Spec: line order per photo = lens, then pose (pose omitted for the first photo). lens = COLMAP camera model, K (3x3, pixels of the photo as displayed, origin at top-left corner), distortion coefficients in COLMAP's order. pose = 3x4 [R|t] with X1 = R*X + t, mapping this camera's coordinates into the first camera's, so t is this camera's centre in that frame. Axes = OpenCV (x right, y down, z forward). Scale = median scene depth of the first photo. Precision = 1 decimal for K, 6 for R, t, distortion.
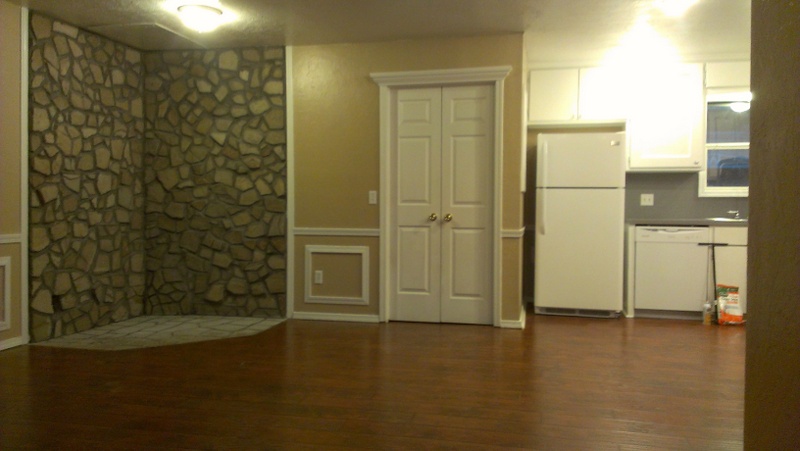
lens RADIAL K [[654.9, 0, 398.7], [0, 654.9, 224.5], [0, 0, 1]] dist [0.007612, -0.006056]
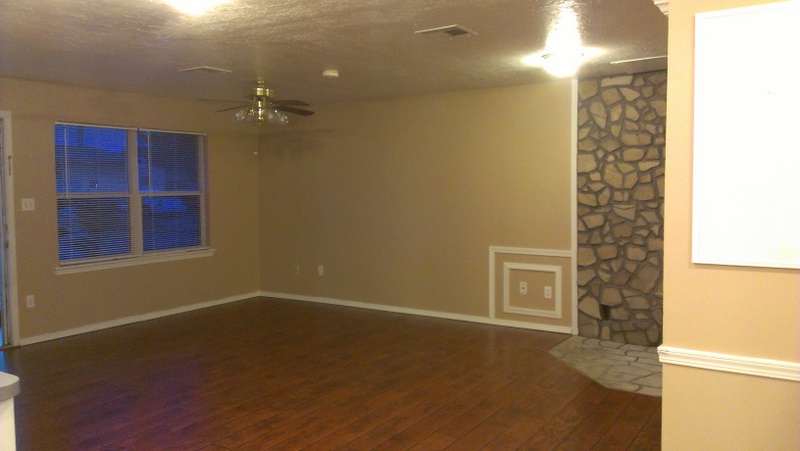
lens RADIAL K [[654.9, 0, 399.0], [0, 654.9, 224.4], [0, 0, 1]] dist [0.007612, -0.006056]
pose [[-0.372056, 0.053380, -0.926674, 0.728059], [-0.024786, 0.997418, 0.067407, -0.112017], [0.927879, 0.048047, -0.369772, 1.082166]]
